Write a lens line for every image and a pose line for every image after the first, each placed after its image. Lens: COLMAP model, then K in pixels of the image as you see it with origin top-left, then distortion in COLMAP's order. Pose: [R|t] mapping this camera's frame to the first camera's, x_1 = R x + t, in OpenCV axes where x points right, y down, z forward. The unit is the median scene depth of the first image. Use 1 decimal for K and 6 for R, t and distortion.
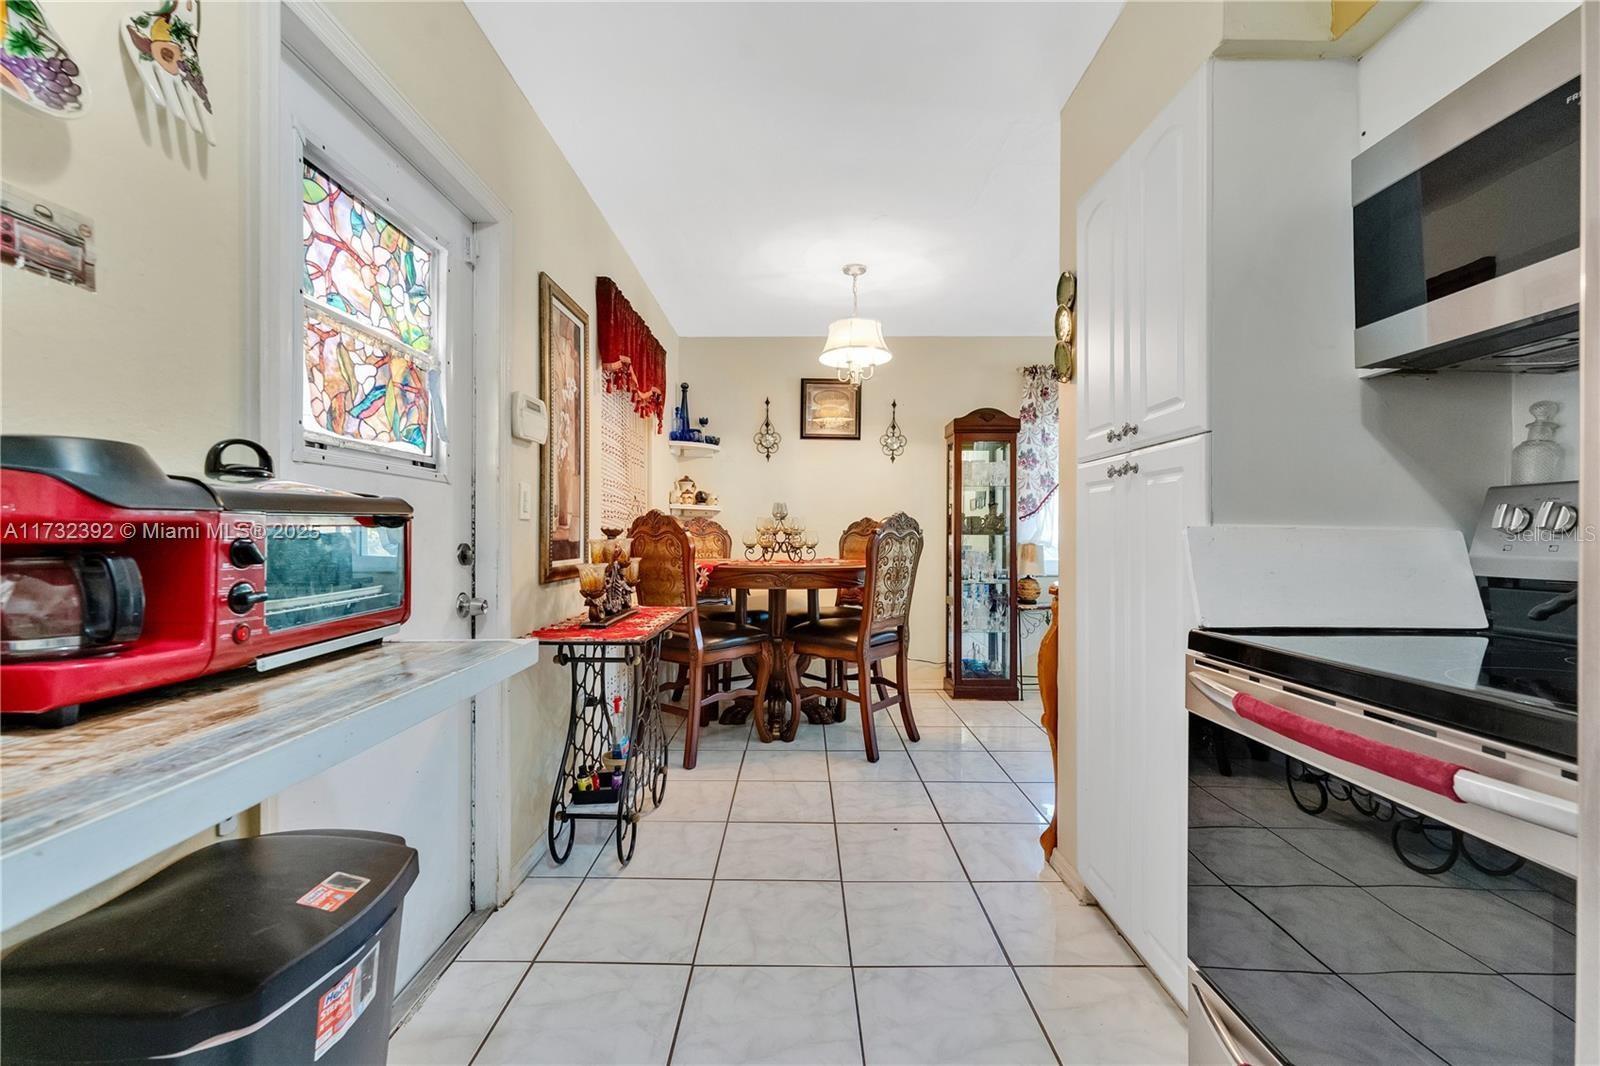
lens RADIAL K [[642.2, 0, 795.0], [0, 642.2, 533.1], [0, 0, 1]] dist [0.002055, -0.000024]
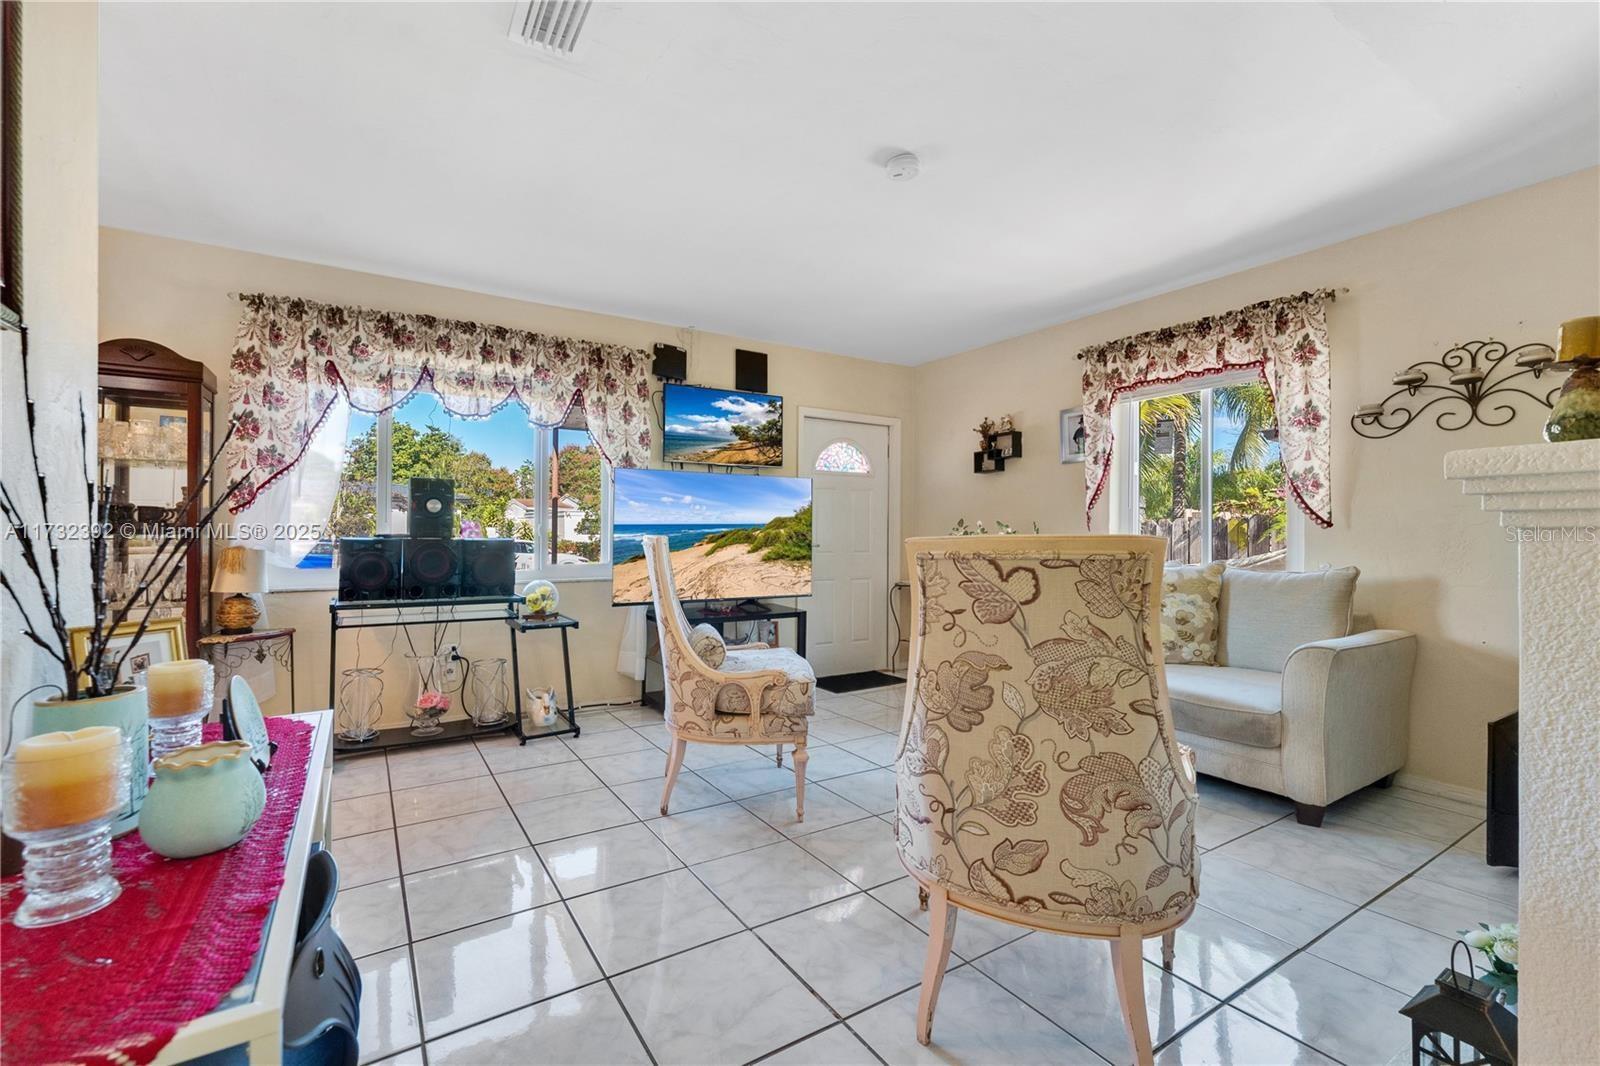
lens RADIAL K [[642.2, 0, 795.0], [0, 642.2, 533.1], [0, 0, 1]] dist [0.002055, -0.000024]
pose [[0.860158, 0.000396, 0.510028, 0.616616], [-0.000603, 1.000000, 0.000241, 0.000956], [-0.510027, -0.000515, 0.860158, 0.111024]]
